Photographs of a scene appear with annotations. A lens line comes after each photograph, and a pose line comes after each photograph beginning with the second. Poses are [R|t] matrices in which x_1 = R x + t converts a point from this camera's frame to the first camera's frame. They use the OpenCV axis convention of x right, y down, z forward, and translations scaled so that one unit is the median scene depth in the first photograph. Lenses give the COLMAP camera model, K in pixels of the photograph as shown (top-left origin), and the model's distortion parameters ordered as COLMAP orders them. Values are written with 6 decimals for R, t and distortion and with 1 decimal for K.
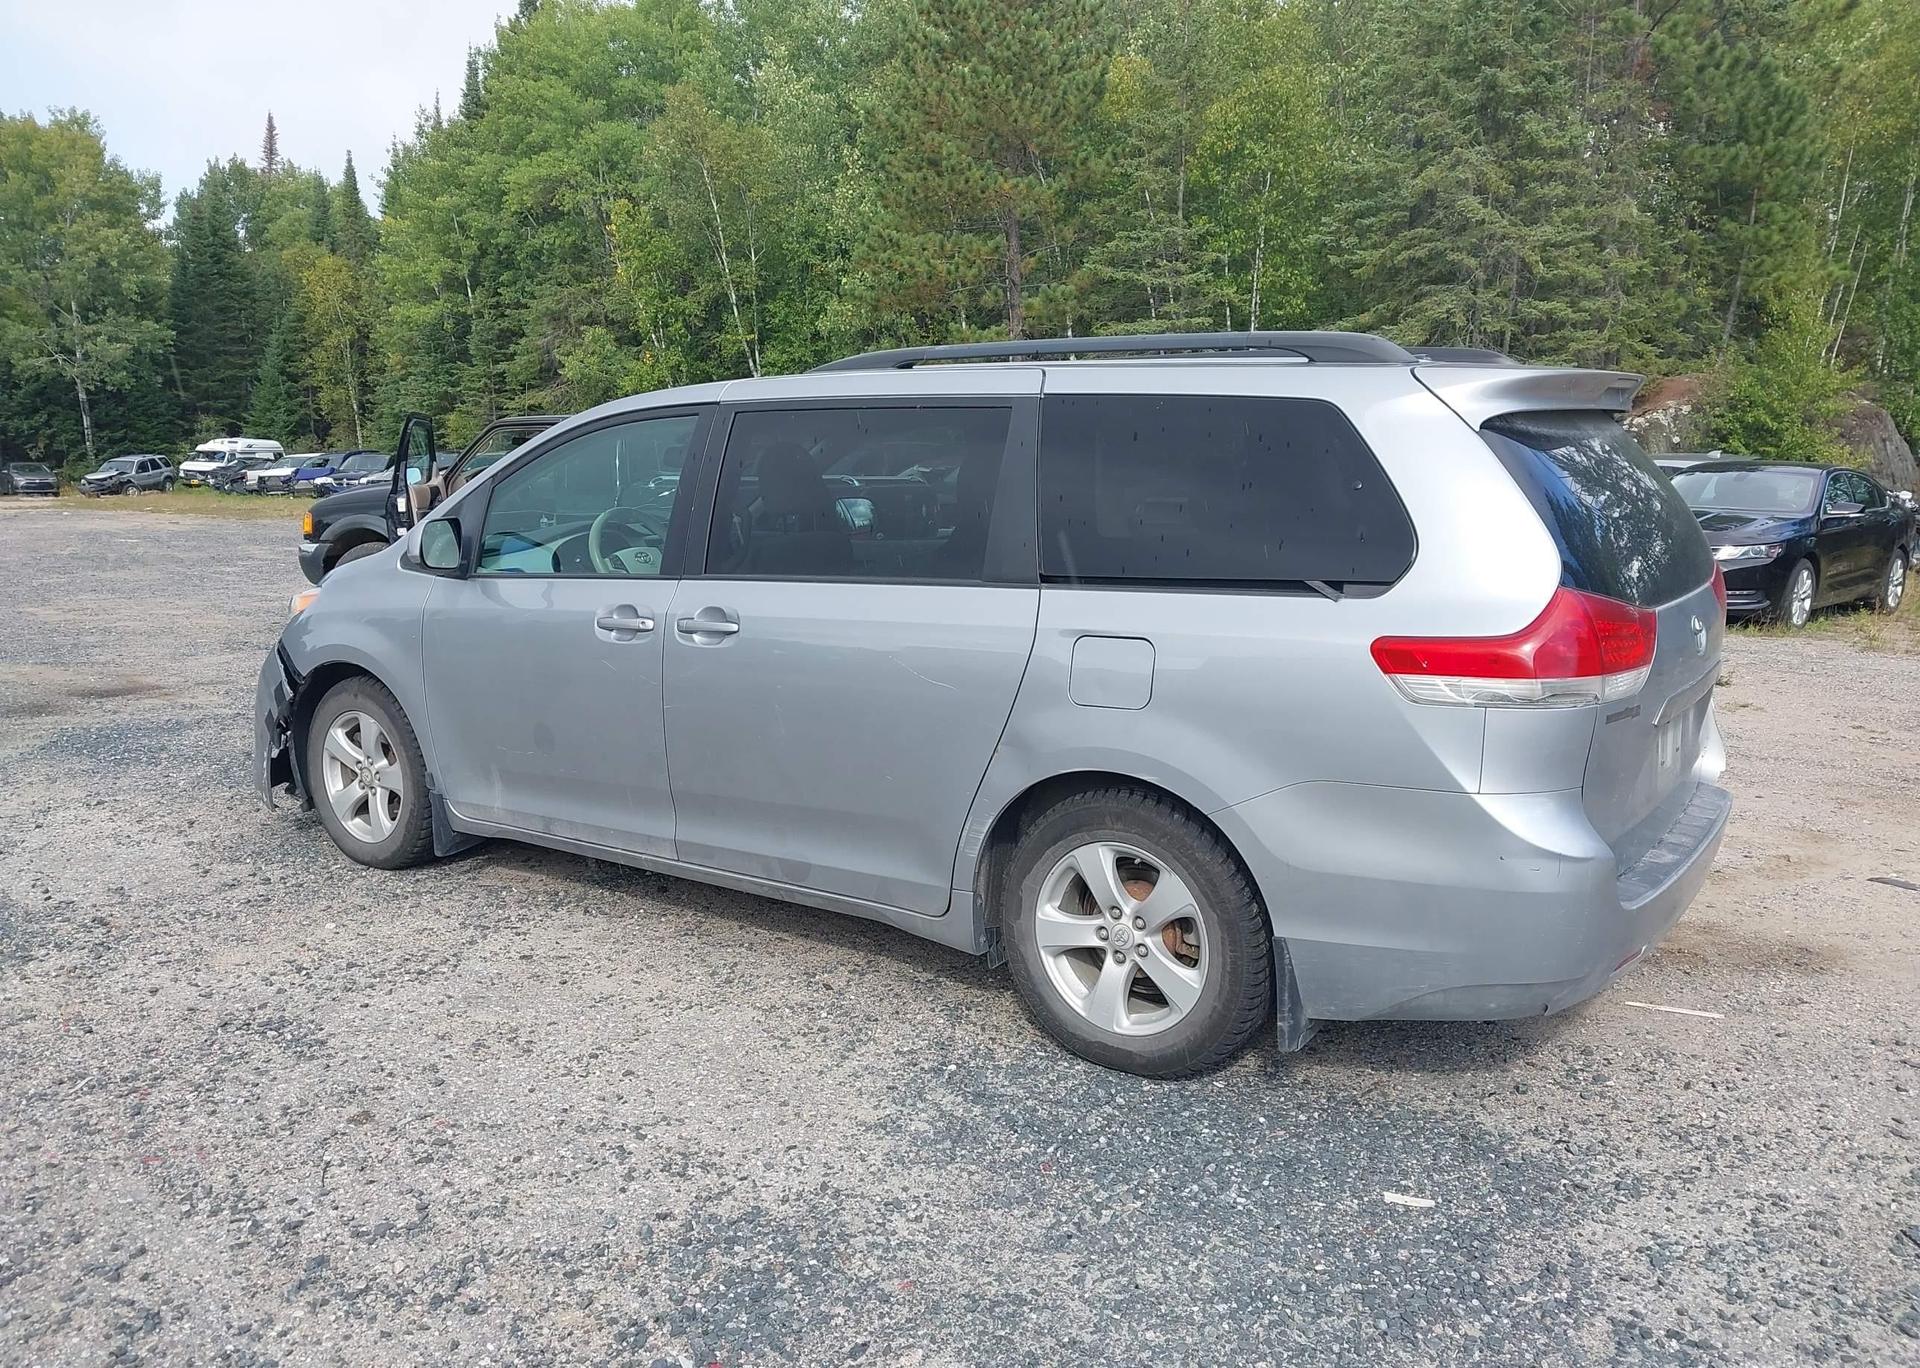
lens RADIAL K [[1520.9, 0, 953.0], [0, 1520.9, 691.5], [0, 0, 1]] dist [0.031067, -0.035471]
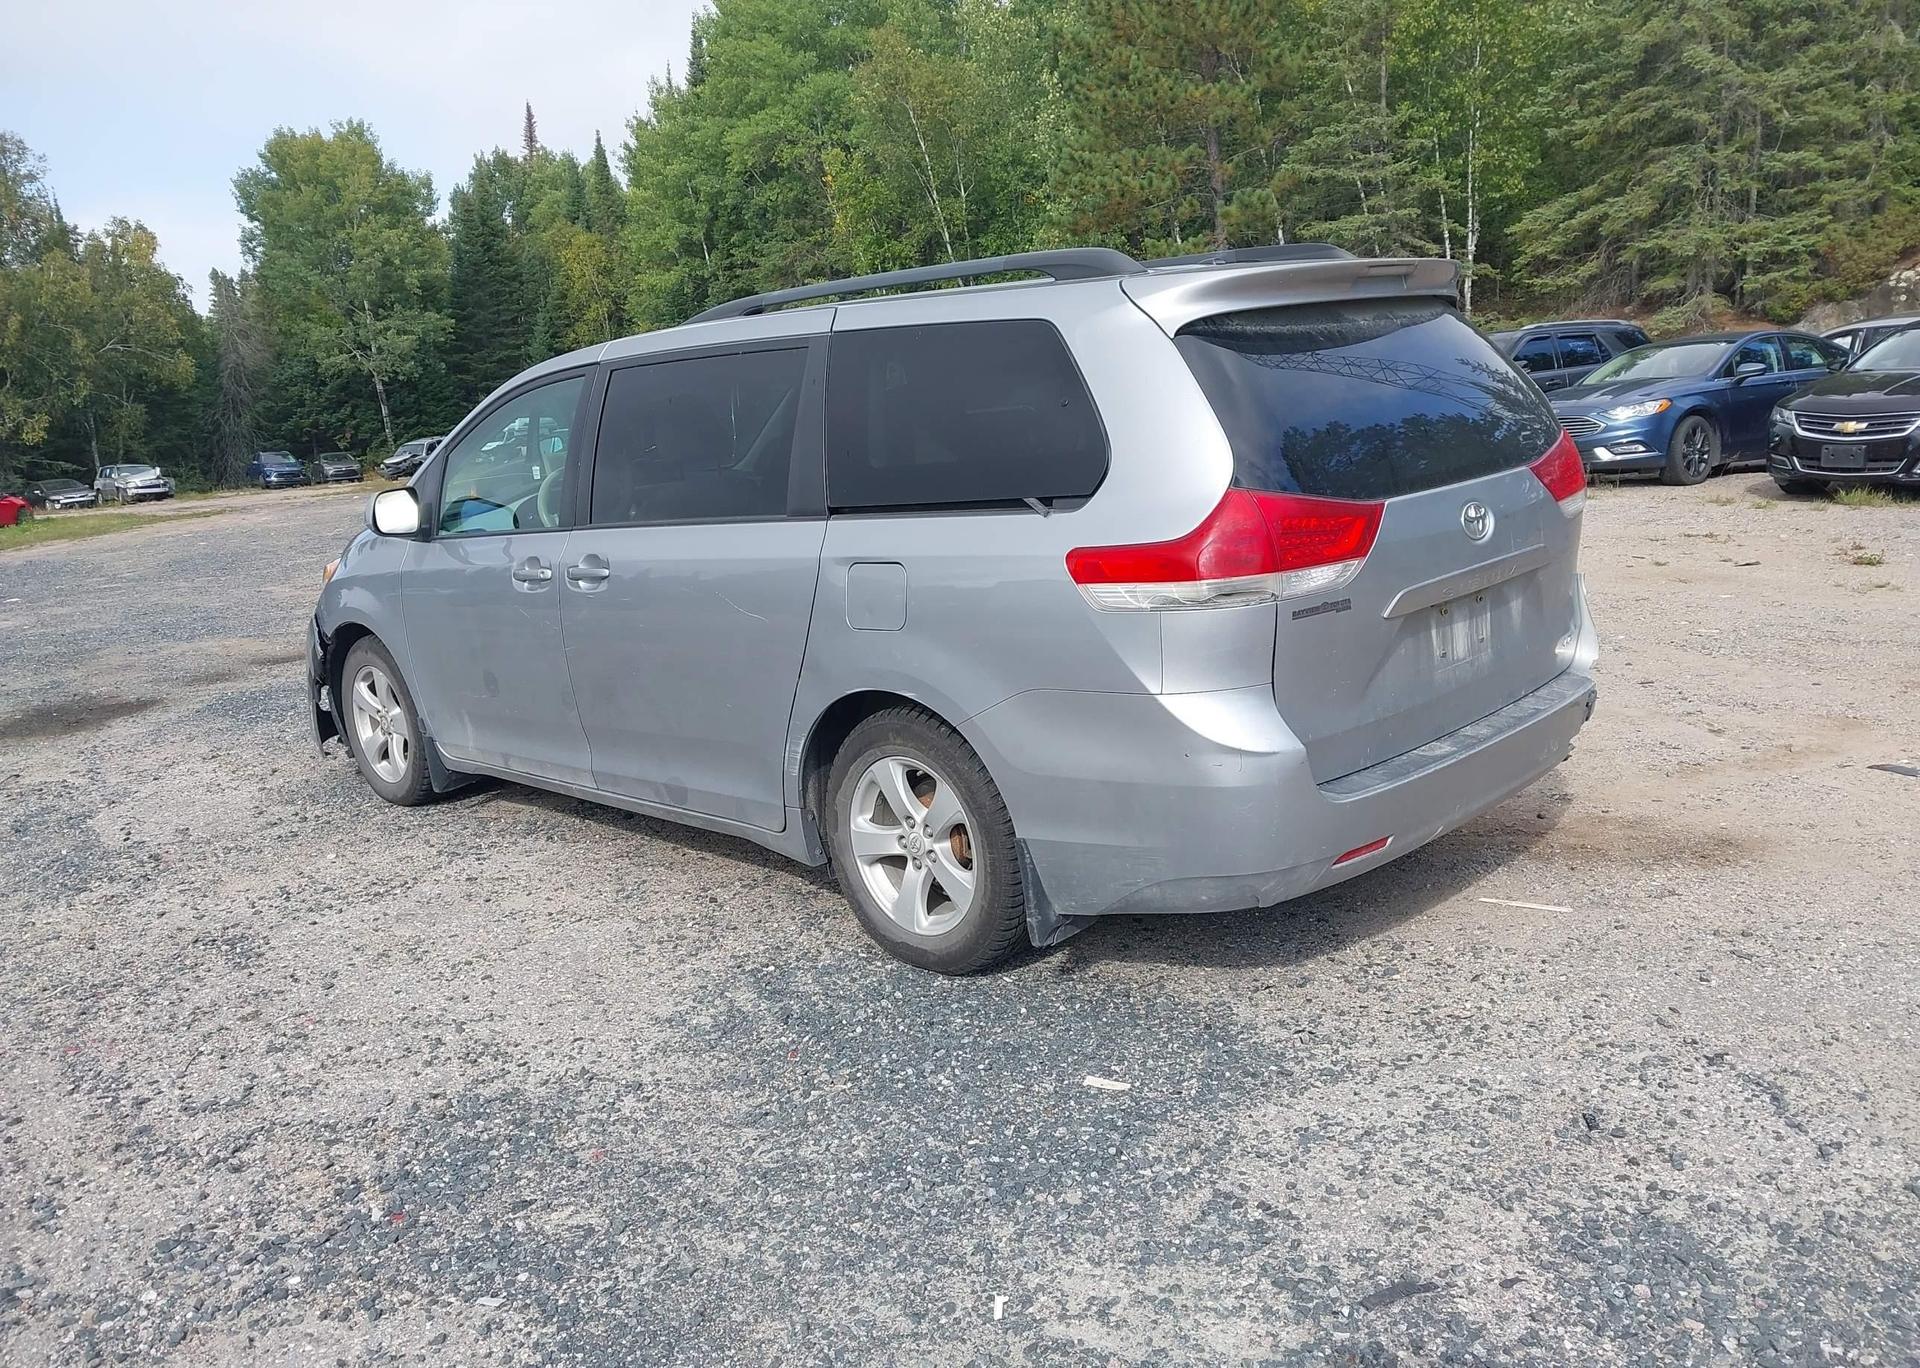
lens RADIAL K [[1520.9, 0, 947.0], [0, 1520.9, 688.6], [0, 0, 1]] dist [0.031067, -0.035471]
pose [[0.981489, -0.045495, -0.186034, 0.051532], [0.053521, 0.997830, 0.038348, 0.002091], [0.183886, -0.047595, 0.981795, -0.004536]]
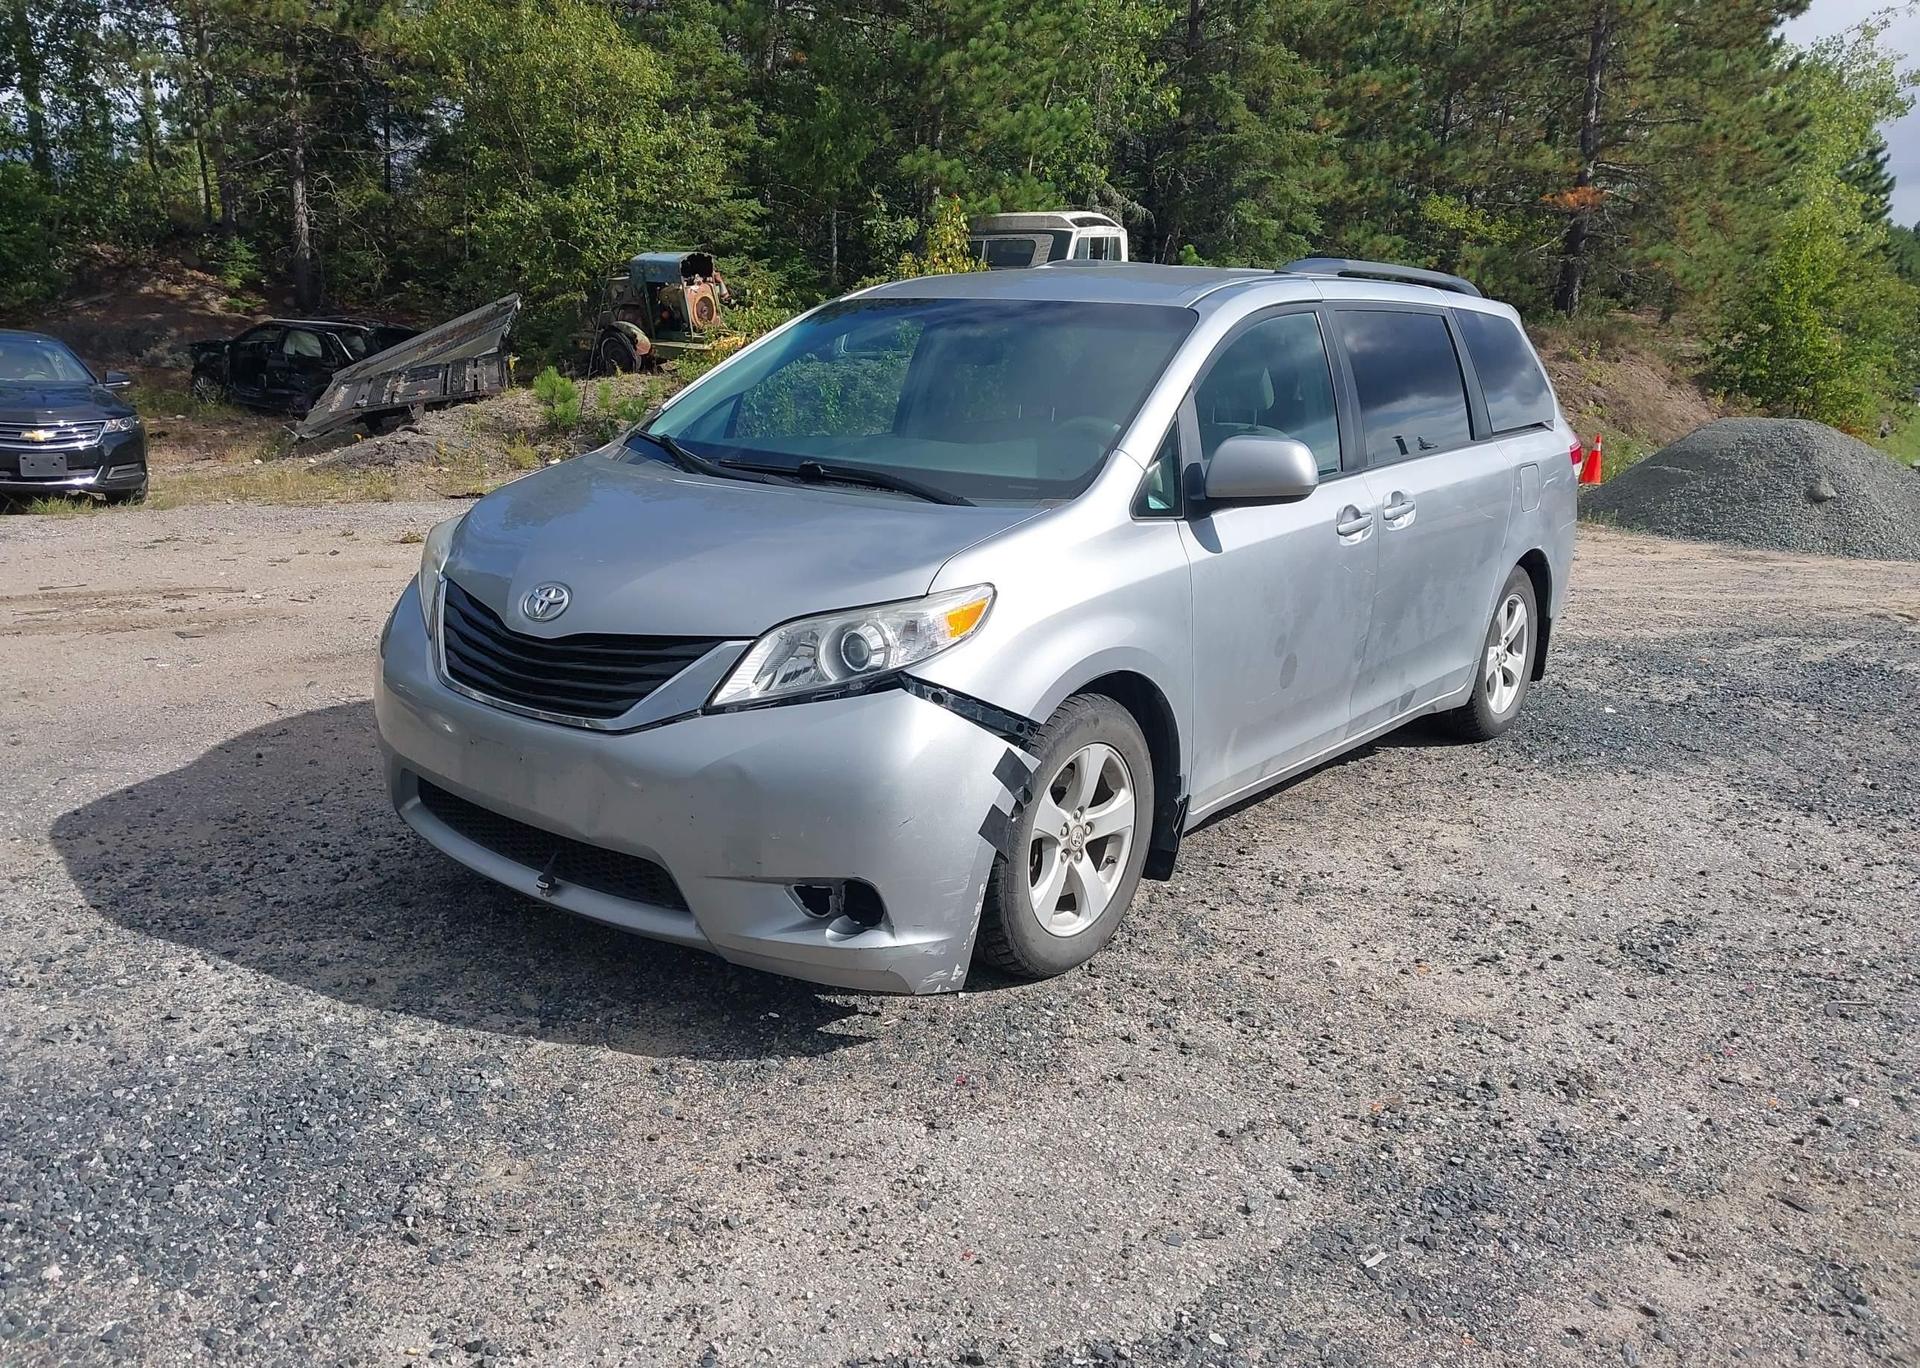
lens RADIAL K [[1520.9, 0, 964.9], [0, 1520.9, 682.7], [0, 0, 1]] dist [0.031067, -0.035471]
pose [[0.049369, -0.225110, 0.973082, -0.231807], [0.138587, 0.966389, 0.216531, -0.037111], [-0.989119, 0.124167, 0.078908, 0.223120]]
